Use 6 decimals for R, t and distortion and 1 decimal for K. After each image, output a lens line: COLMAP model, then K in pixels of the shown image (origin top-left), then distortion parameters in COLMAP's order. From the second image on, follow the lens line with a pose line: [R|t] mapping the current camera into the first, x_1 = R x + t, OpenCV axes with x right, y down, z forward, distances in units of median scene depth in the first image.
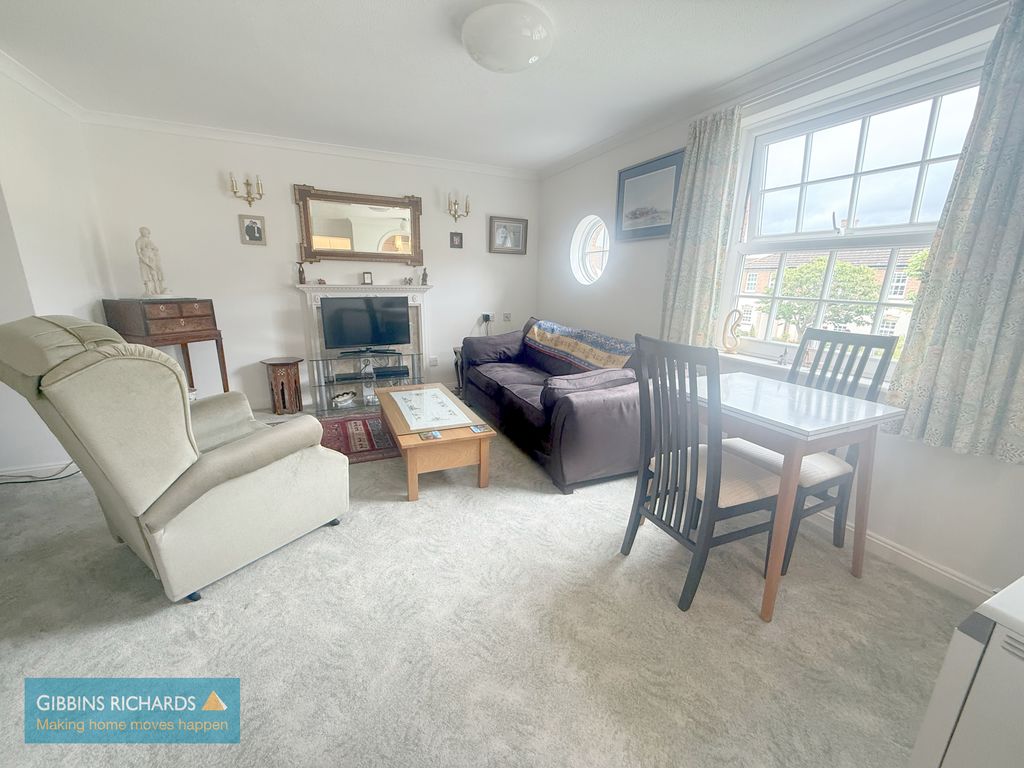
lens RADIAL K [[407.7, 0, 508.5], [0, 407.7, 389.5], [0, 0, 1]] dist [0.000656, 0.000116]
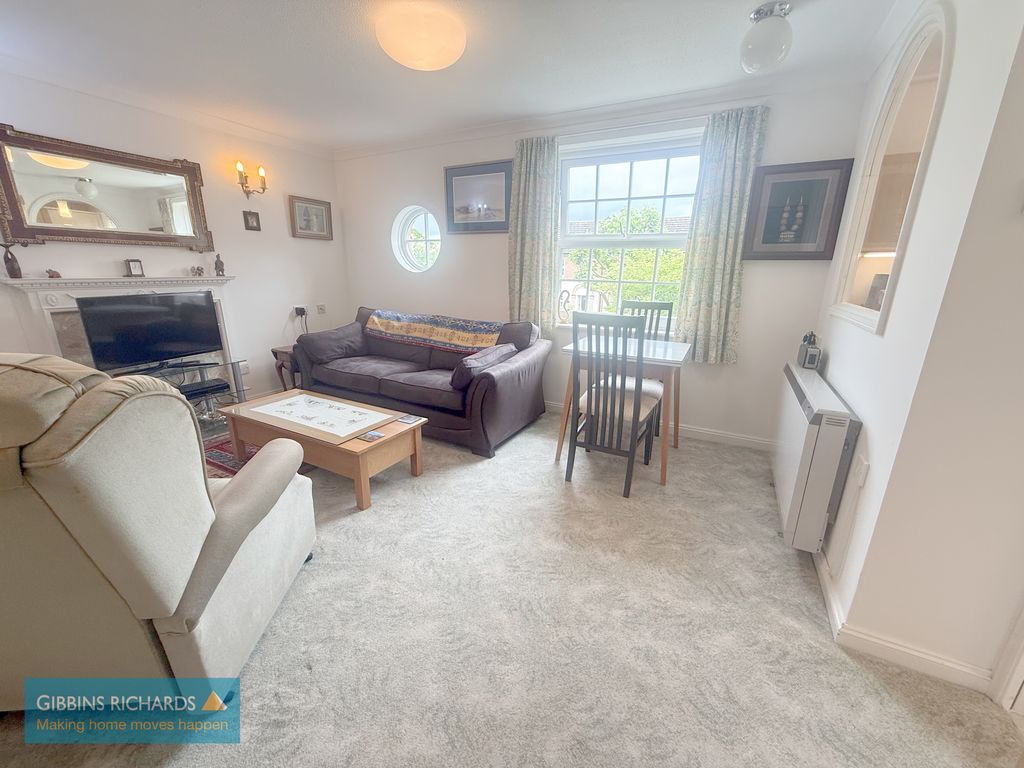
lens RADIAL K [[407.7, 0, 508.6], [0, 407.7, 390.5], [0, 0, 1]] dist [0.000656, 0.000116]
pose [[0.791412, -0.184694, 0.582713, -0.371025], [0.162676, 0.982522, 0.090478, -0.020763], [-0.589240, 0.023188, 0.807625, 0.031505]]
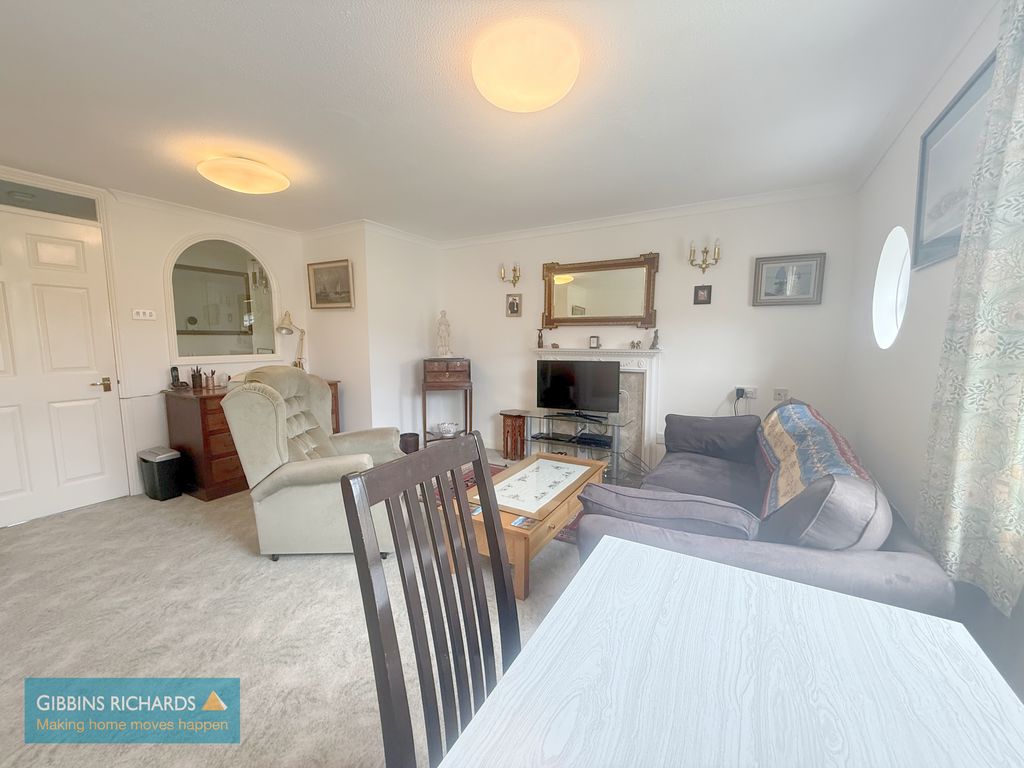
lens RADIAL K [[407.7, 0, 509.2], [0, 407.7, 390.8], [0, 0, 1]] dist [0.000656, 0.000116]
pose [[0.576954, 0.086254, -0.812209, 0.453508], [-0.204168, 0.978070, -0.041163, -0.099413], [0.790847, 0.189576, 0.581912, 0.377382]]
